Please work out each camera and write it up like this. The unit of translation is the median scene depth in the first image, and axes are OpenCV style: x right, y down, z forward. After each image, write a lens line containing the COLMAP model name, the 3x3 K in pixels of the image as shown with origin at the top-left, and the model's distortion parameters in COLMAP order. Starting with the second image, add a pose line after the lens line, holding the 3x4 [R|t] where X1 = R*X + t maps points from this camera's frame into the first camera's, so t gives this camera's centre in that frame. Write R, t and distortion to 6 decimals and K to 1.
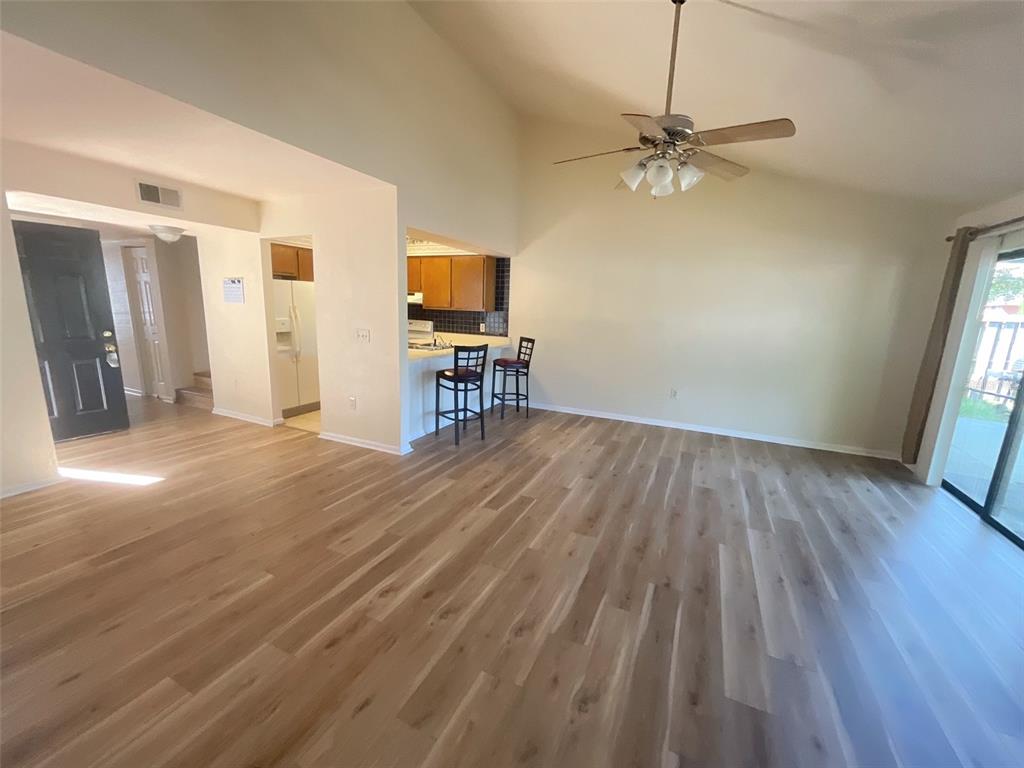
lens RADIAL K [[419.0, 0, 505.5], [0, 419.0, 388.7], [0, 0, 1]] dist [0.000289, -0.000310]
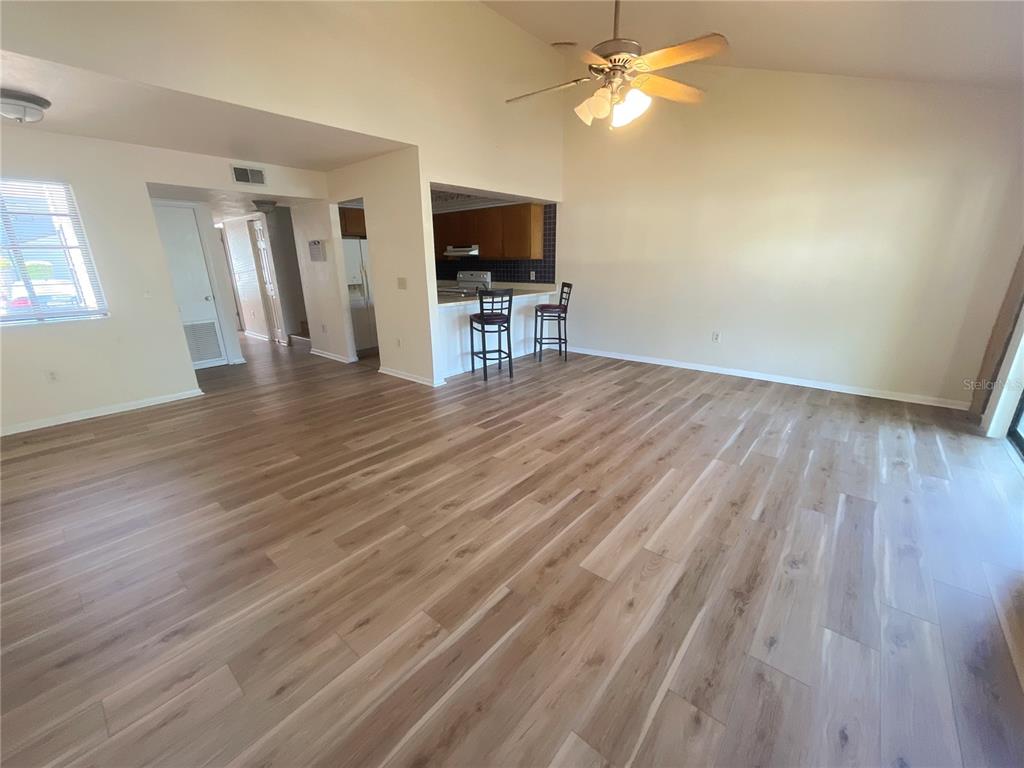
lens RADIAL K [[413.4, 0, 506.1], [0, 413.4, 389.1], [0, 0, 1]] dist [-0.000601, -0.000485]
pose [[0.965409, 0.031055, -0.258885, 0.232633], [-0.003532, 0.994348, 0.106110, 0.039869], [0.260717, -0.101525, 0.960062, -0.055593]]
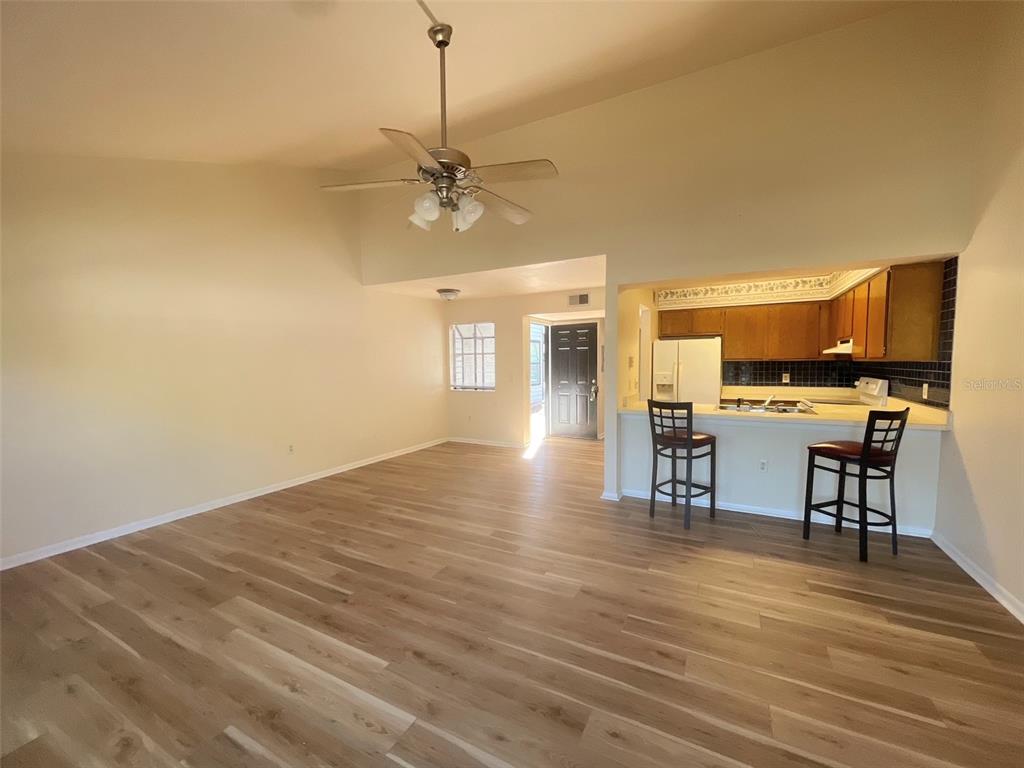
lens RADIAL K [[419.0, 0, 505.5], [0, 419.0, 388.7], [0, 0, 1]] dist [0.000289, -0.000310]
pose [[-0.046926, 0.030965, -0.998418, 0.760163], [-0.185922, 0.981783, 0.039188, -0.101335], [0.981443, 0.187467, -0.040314, 0.715945]]
